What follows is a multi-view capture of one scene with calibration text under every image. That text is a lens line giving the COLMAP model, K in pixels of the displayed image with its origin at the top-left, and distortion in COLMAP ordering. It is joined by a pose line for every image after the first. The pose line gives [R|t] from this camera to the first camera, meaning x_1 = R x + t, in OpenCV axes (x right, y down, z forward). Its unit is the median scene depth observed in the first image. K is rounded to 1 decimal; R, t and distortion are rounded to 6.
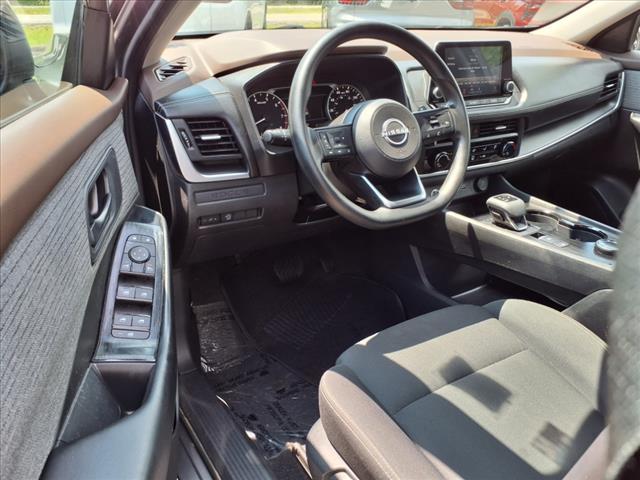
lens RADIAL K [[500.0, 0, 320.0], [0, 500.0, 240.0], [0, 0, 1]] dist [0.008371, 0.001372]
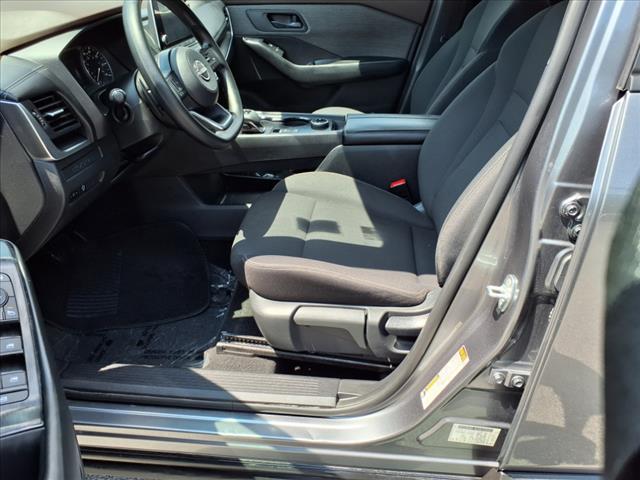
lens RADIAL K [[485.8, 0, 320.0], [0, 485.8, 240.0], [0, 0, 1]] dist [-0.001423, -0.002903]
pose [[0.644192, -0.418220, 0.640397, -0.596202], [0.348917, 0.905760, 0.240533, -0.021234], [-0.680642, 0.068496, 0.729407, -0.055920]]
